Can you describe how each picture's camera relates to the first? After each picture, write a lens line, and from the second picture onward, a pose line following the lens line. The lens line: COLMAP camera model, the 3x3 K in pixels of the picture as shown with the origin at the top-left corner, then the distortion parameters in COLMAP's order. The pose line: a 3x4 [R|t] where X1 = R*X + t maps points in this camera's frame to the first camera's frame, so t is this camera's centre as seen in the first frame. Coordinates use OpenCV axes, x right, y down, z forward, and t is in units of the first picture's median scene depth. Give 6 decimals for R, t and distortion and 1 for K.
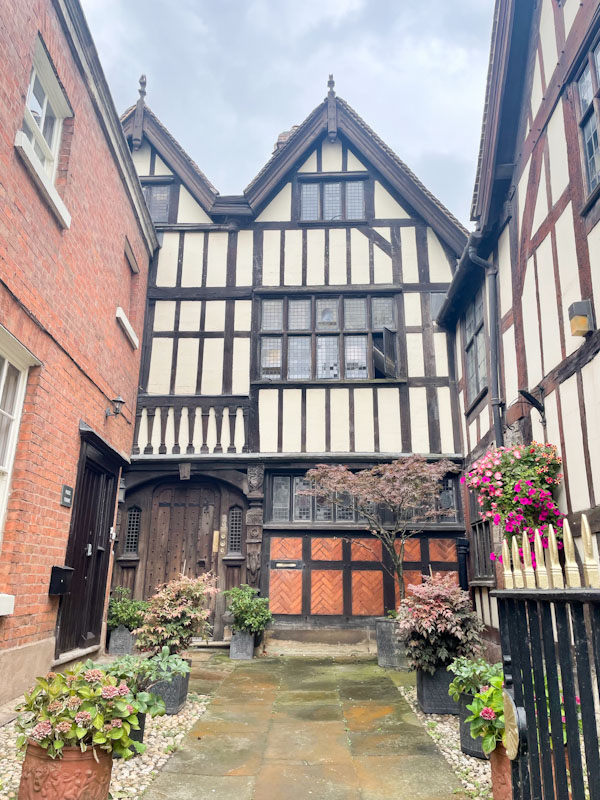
lens RADIAL K [[612.7, 0, 300.9], [0, 612.7, 398.9], [0, 0, 1]] dist [0.040725, -0.003368]
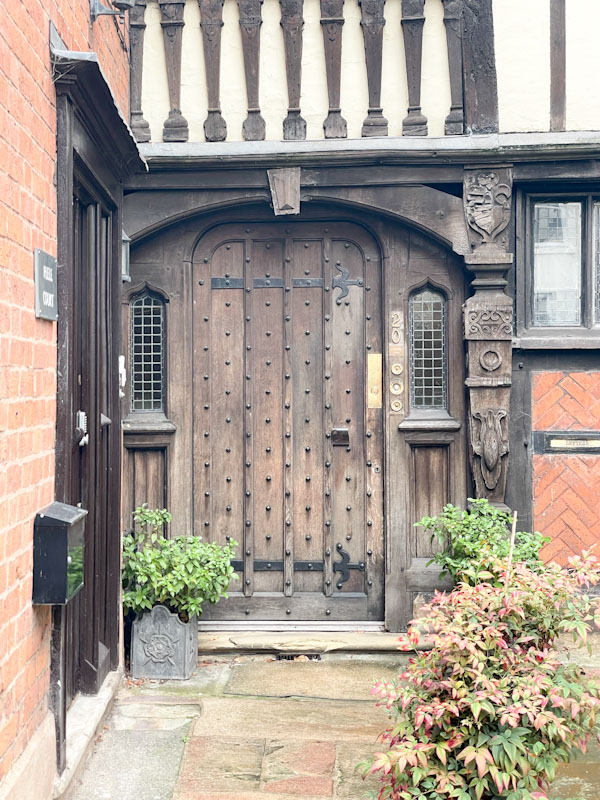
lens RADIAL K [[1223.5, 0, 300.8], [0, 1223.5, 401.1], [0, 0, 1]] dist [0.186212, 0.000000]
pose [[0.999908, -0.011580, -0.007011, -0.177059], [0.013134, 0.955354, 0.295171, 0.024386], [0.003280, -0.295236, 0.955419, 0.287366]]
